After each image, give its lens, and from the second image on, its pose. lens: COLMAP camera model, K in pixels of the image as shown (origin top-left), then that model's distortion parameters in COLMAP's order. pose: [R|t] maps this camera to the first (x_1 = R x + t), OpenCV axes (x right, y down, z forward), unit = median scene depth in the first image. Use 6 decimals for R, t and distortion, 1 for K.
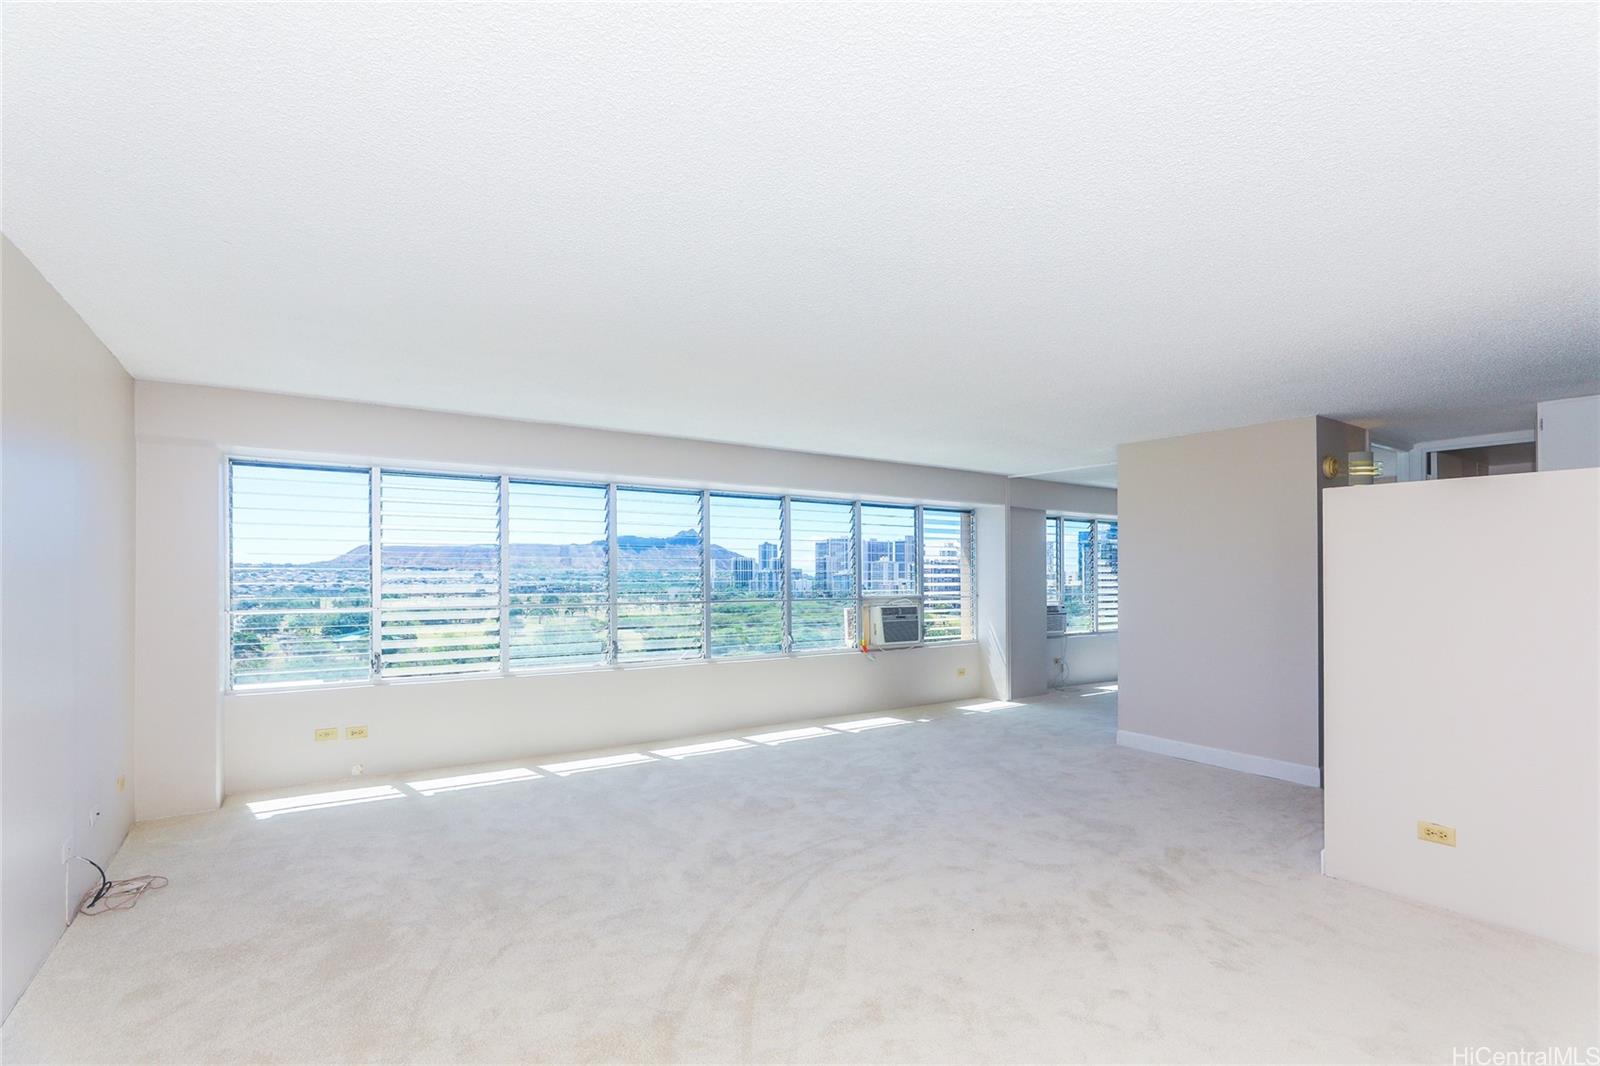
lens RADIAL K [[743.0, 0, 803.8], [0, 743.0, 558.5], [0, 0, 1]] dist [-0.021753, 0.008743]
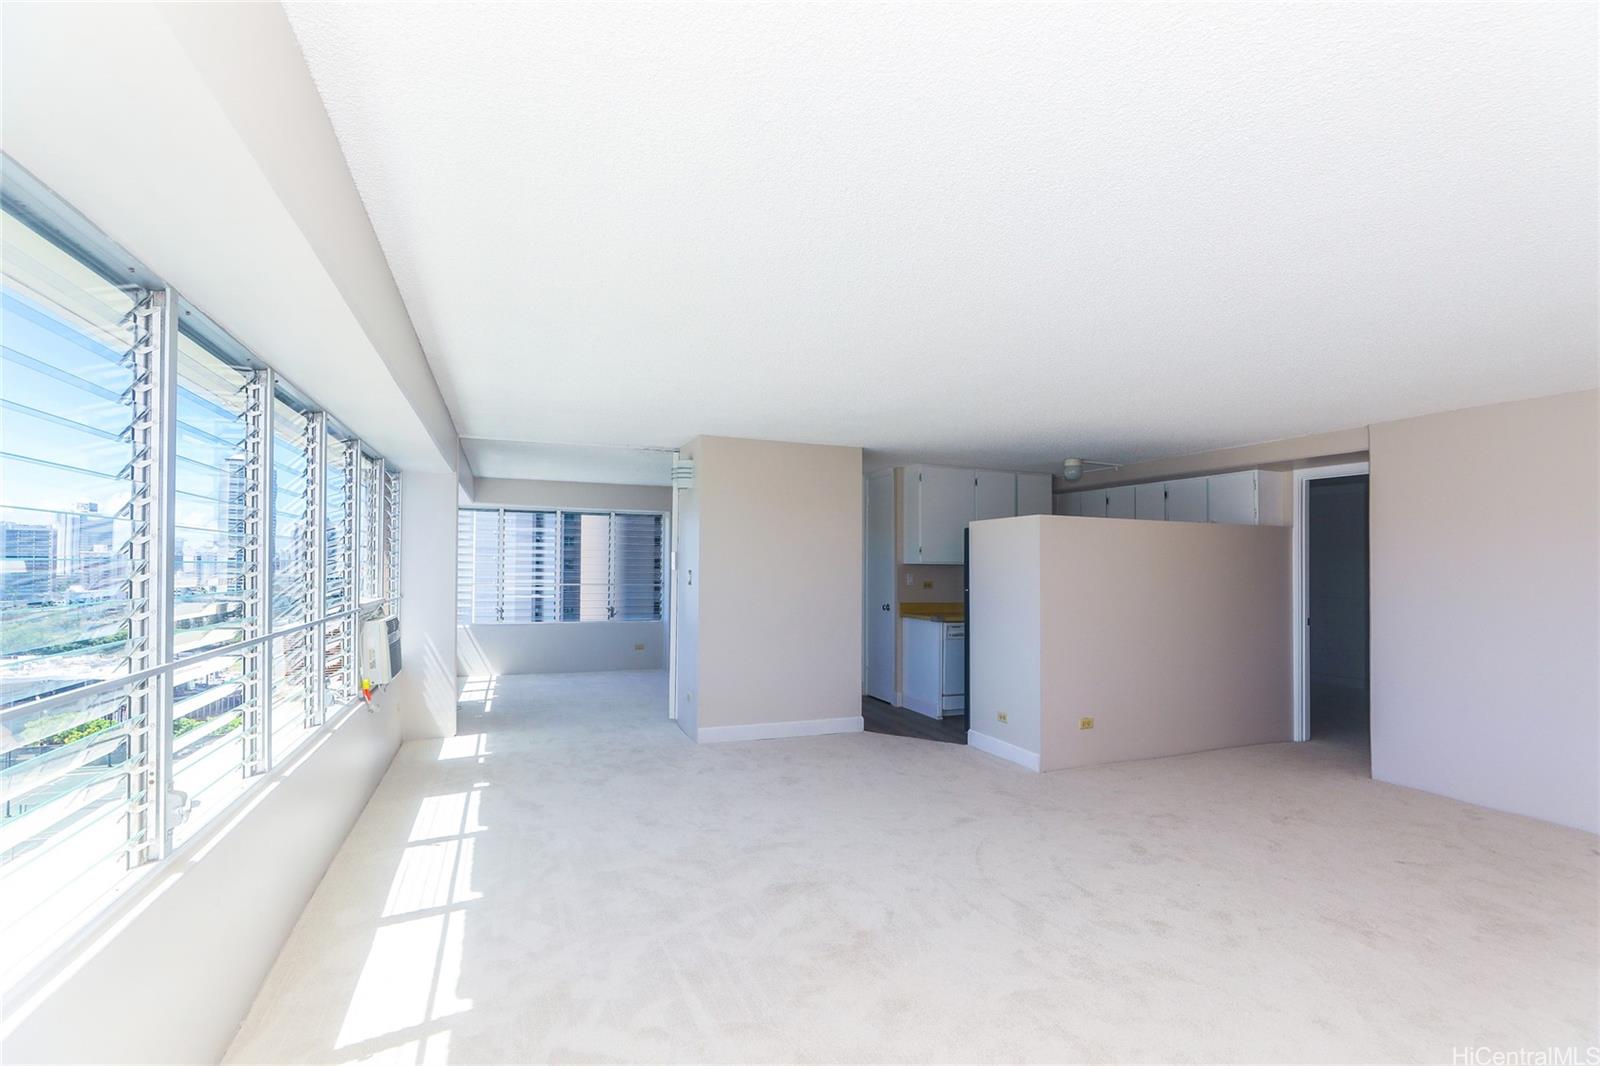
lens RADIAL K [[743.0, 0, 803.8], [0, 743.0, 558.5], [0, 0, 1]] dist [-0.021753, 0.008743]
pose [[0.203072, 0.010163, 0.979111, -0.539389], [-0.033621, 0.999429, -0.003401, 0.008363], [-0.978587, -0.032228, 0.203297, 0.721924]]
